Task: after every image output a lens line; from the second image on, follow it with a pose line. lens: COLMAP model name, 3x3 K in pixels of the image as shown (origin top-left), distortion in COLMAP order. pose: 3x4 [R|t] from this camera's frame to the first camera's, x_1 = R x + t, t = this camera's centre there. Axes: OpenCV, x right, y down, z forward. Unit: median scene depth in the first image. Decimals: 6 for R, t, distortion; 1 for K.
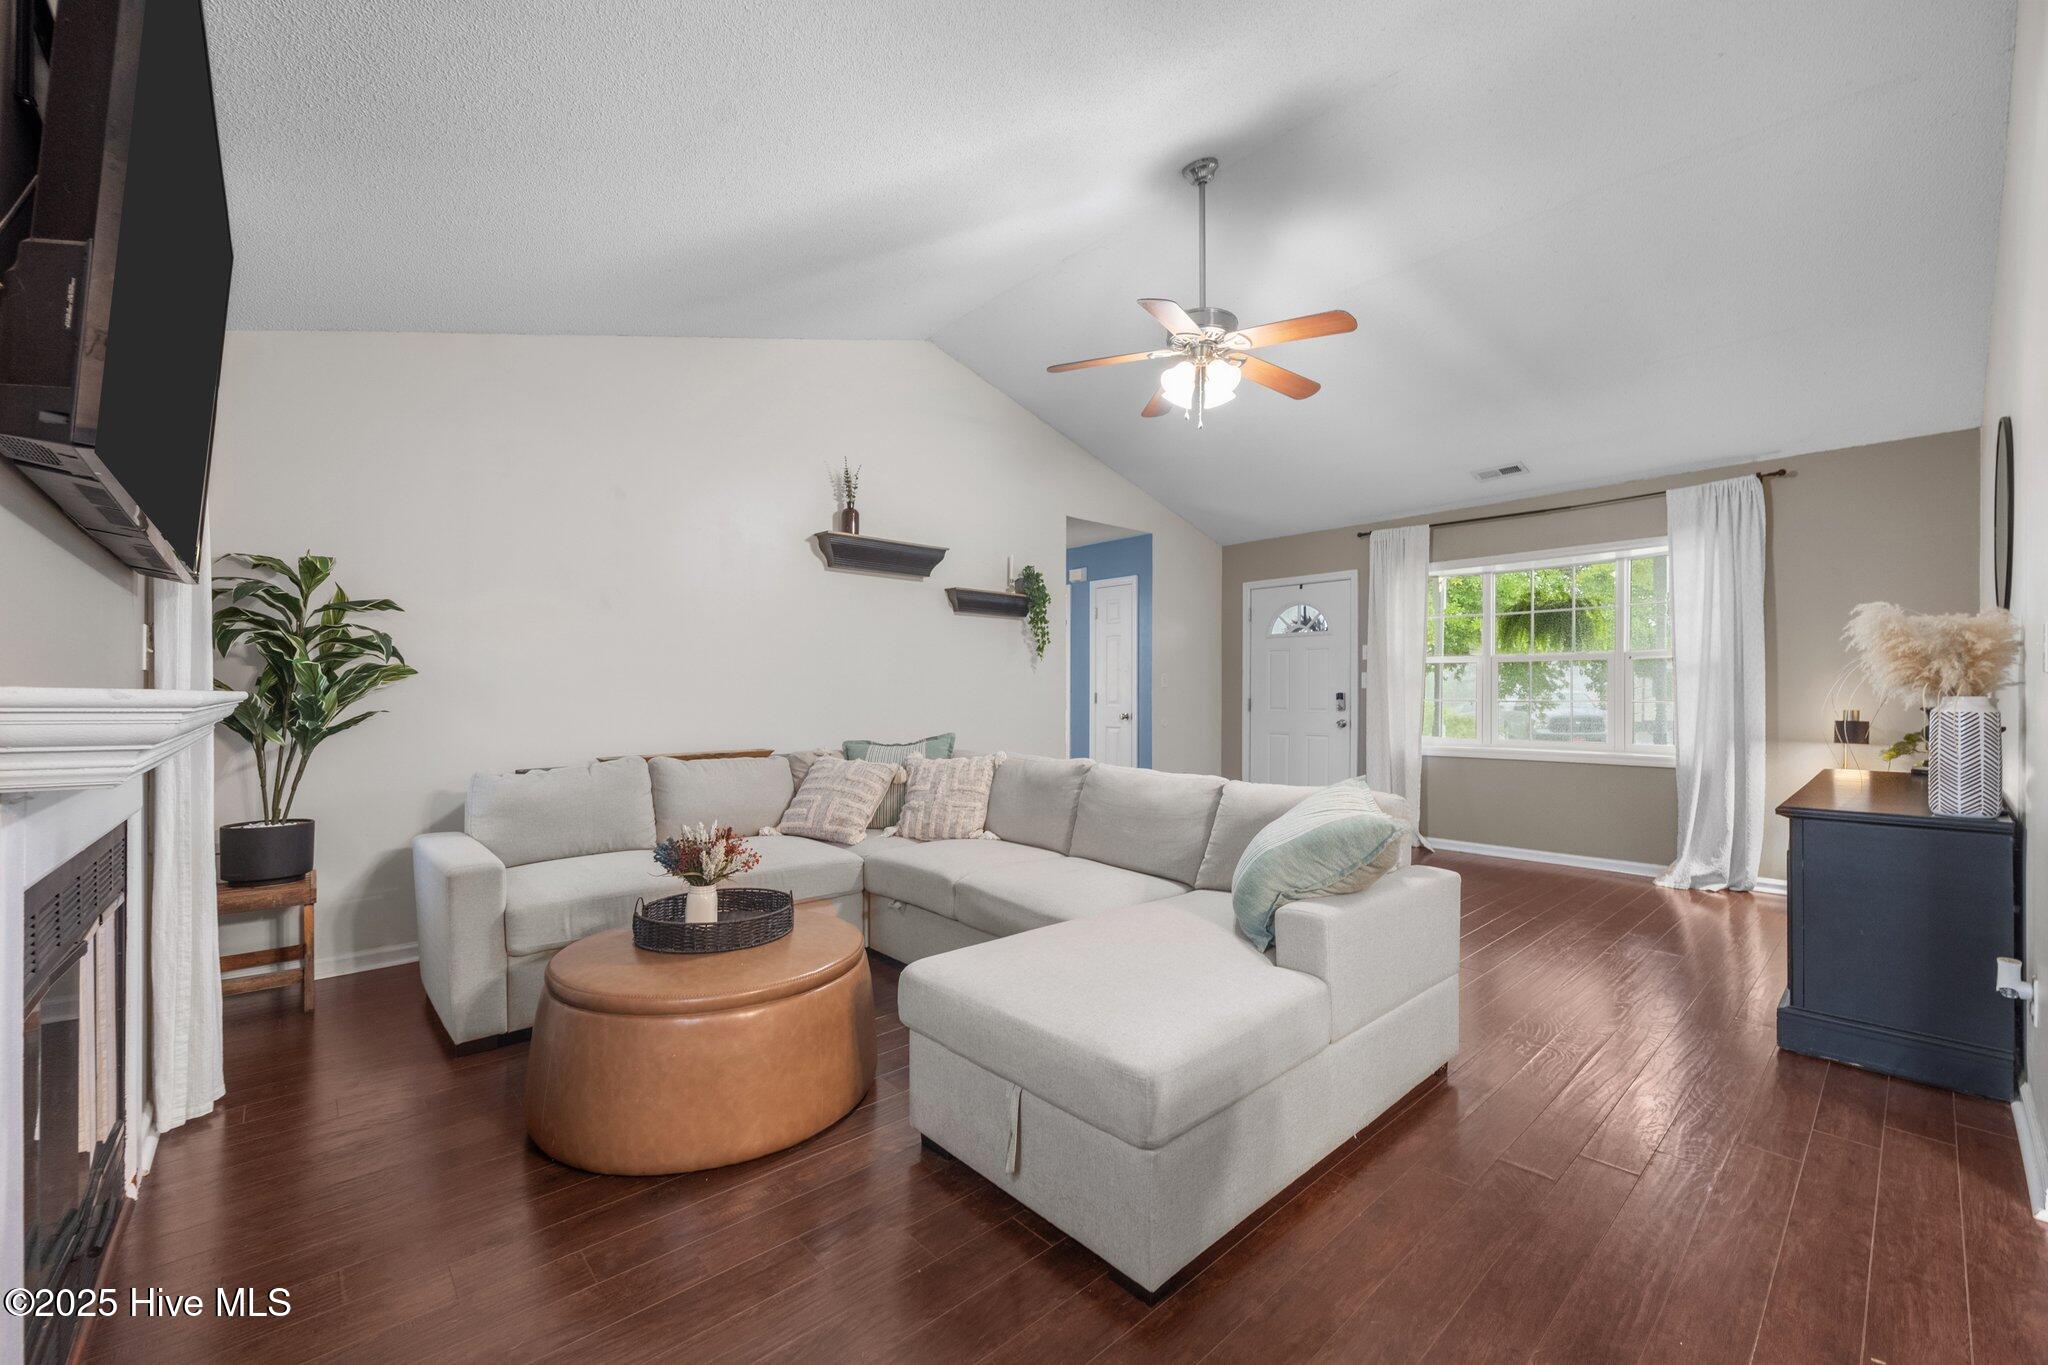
lens RADIAL K [[807.7, 0, 1034.8], [0, 807.7, 694.4], [0, 0, 1]] dist [-0.003503, 0.001156]
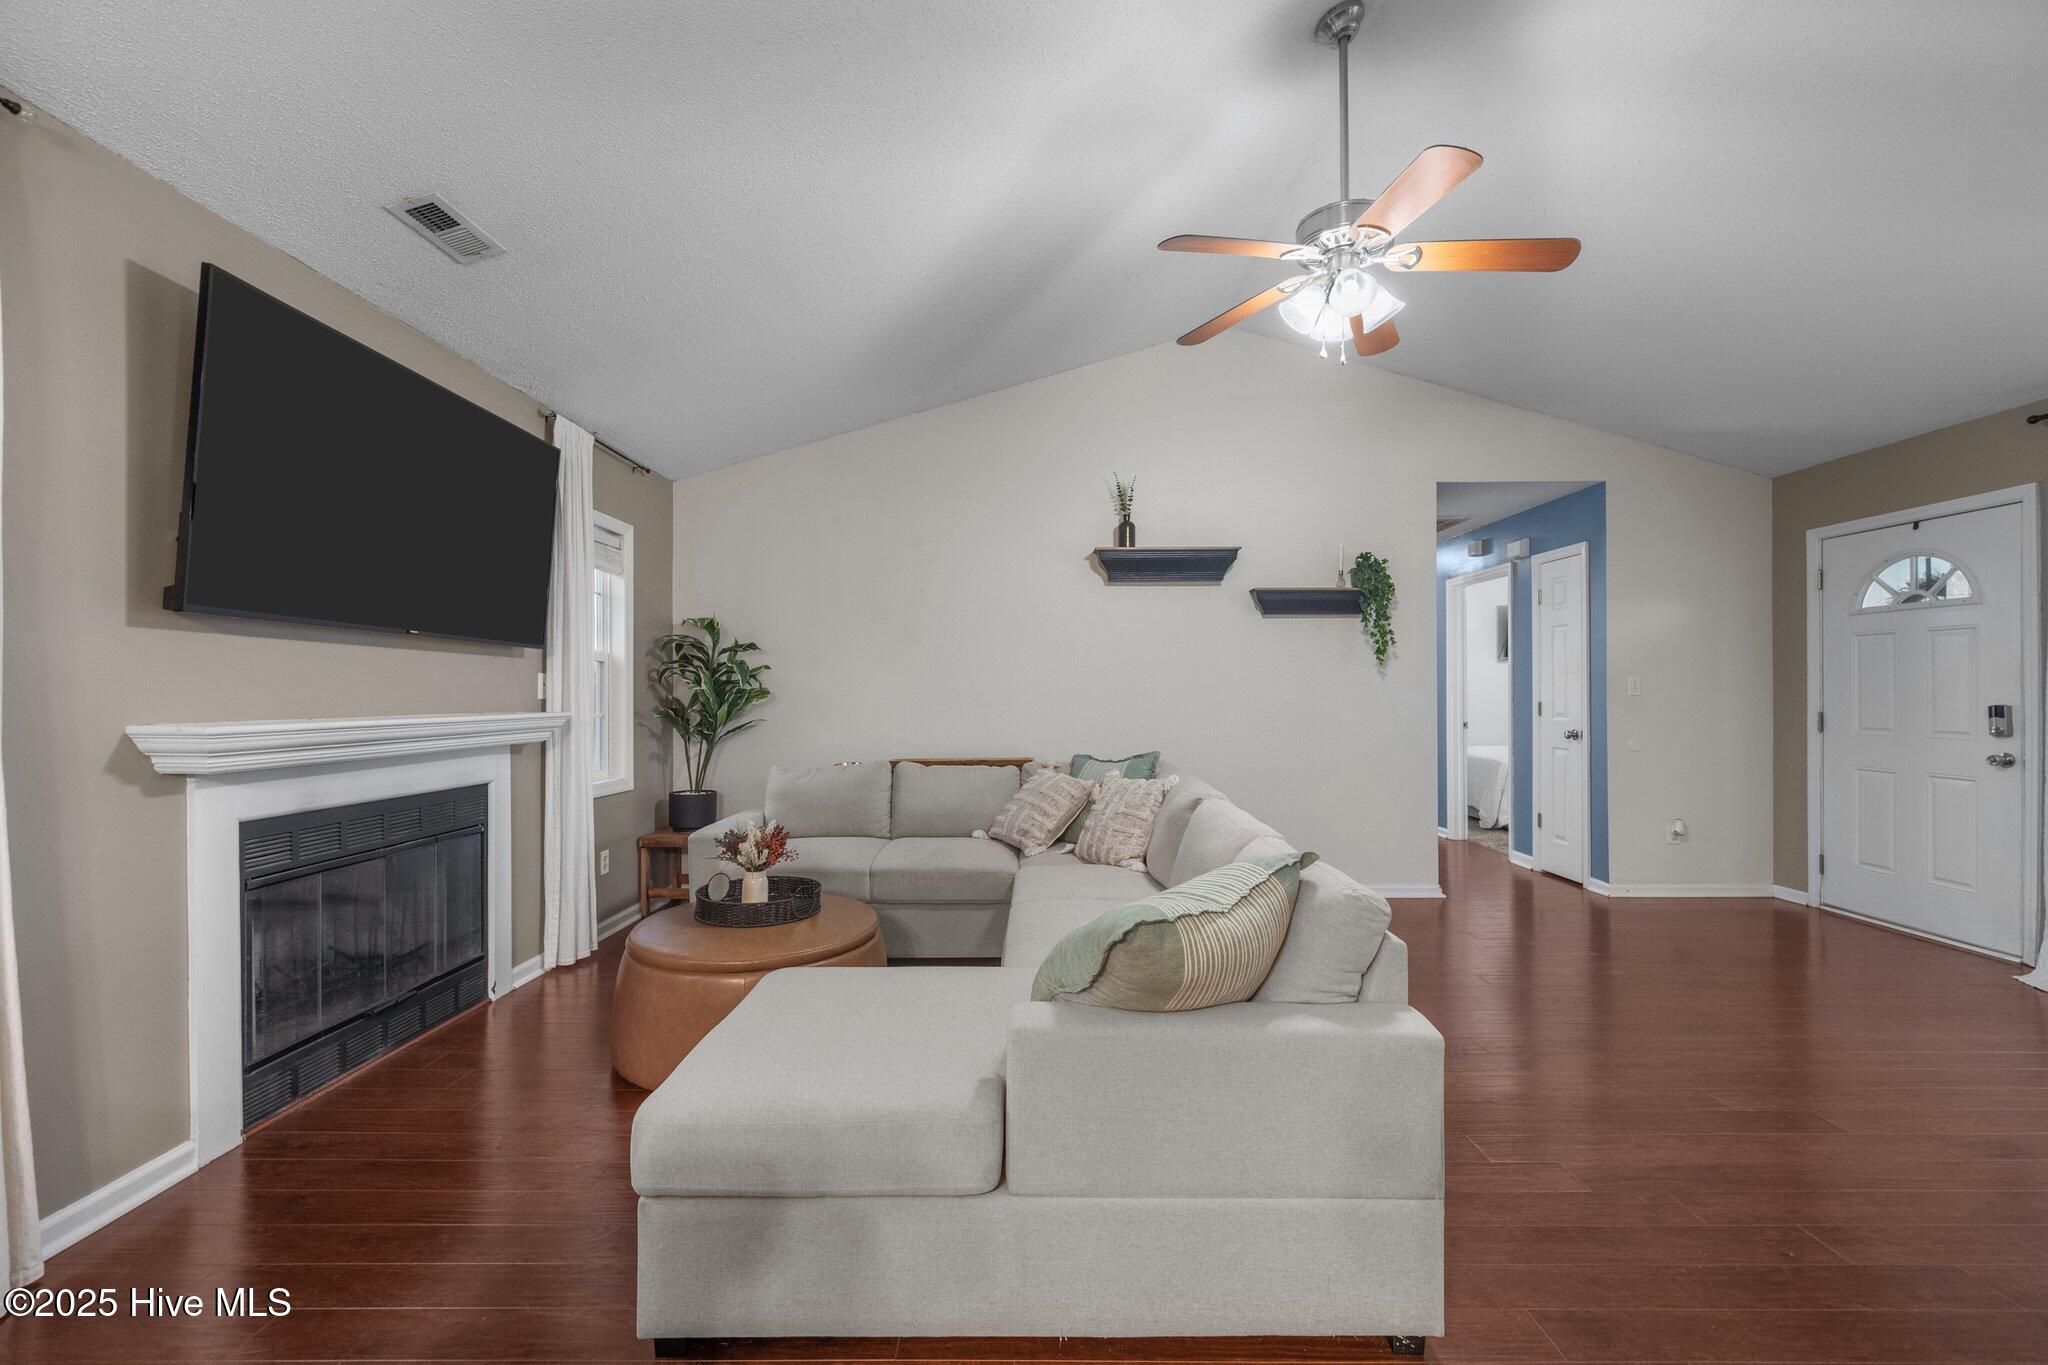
lens RADIAL K [[807.7, 0, 1024.6], [0, 807.7, 688.5], [0, 0, 1]] dist [-0.003503, 0.001156]
pose [[0.738008, -0.007524, -0.674750, 0.492569], [0.002814, 0.999963, -0.008072, -0.021413], [0.674786, 0.004059, 0.738002, 0.246128]]
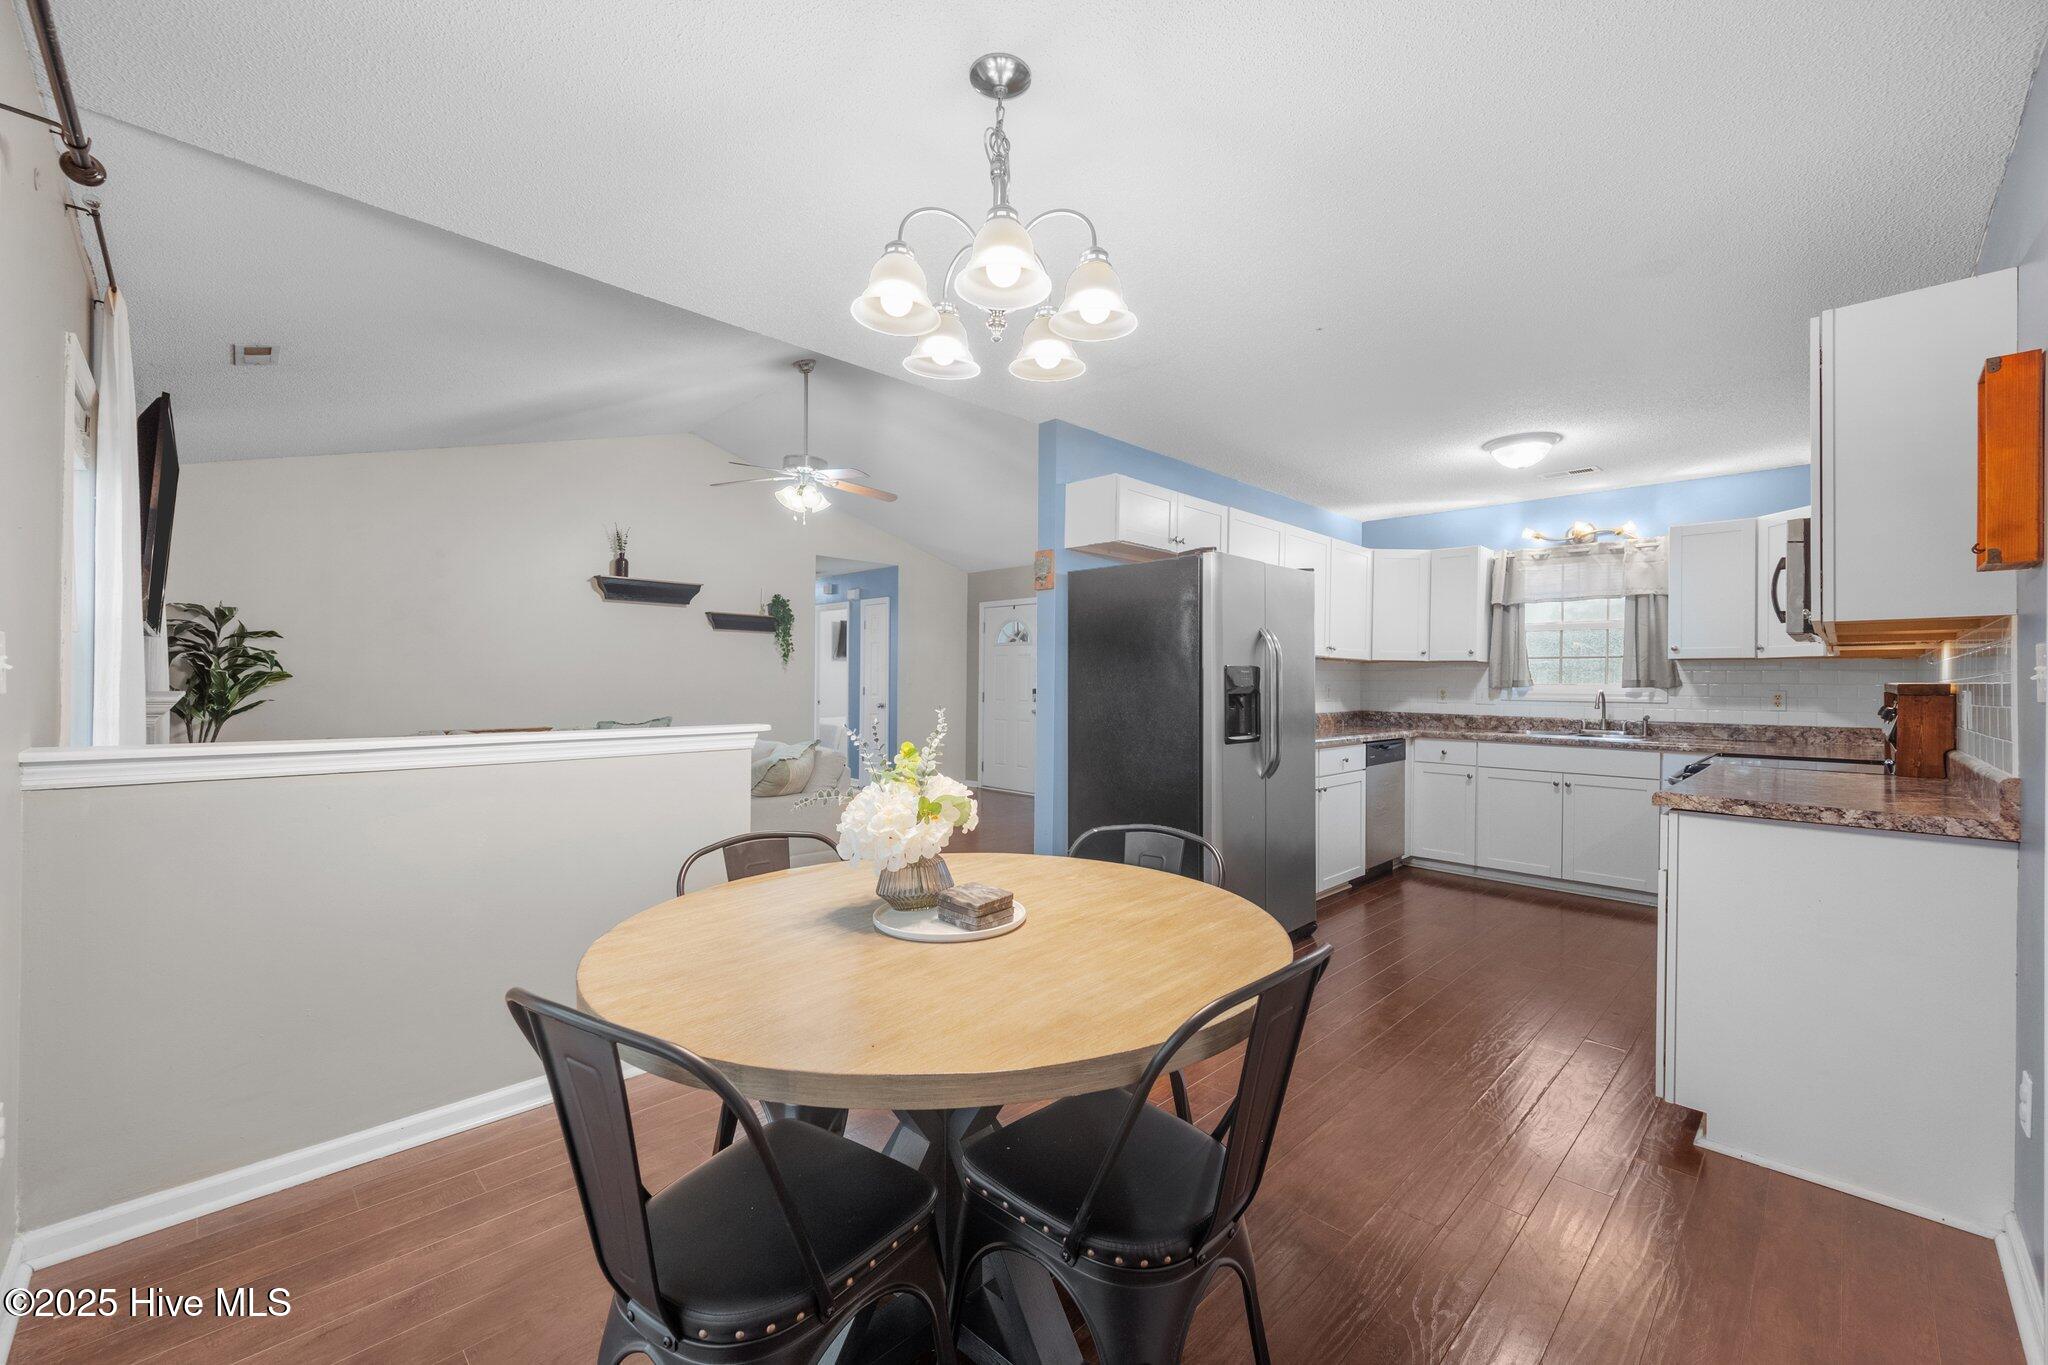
lens RADIAL K [[807.7, 0, 1013.0], [0, 807.7, 678.7], [0, 0, 1]] dist [-0.003503, 0.001156]
pose [[0.999199, 0.008015, 0.039215, 0.558977], [-0.007854, 0.999960, -0.004246, -0.025375], [-0.039248, 0.003934, 0.999222, -0.606629]]
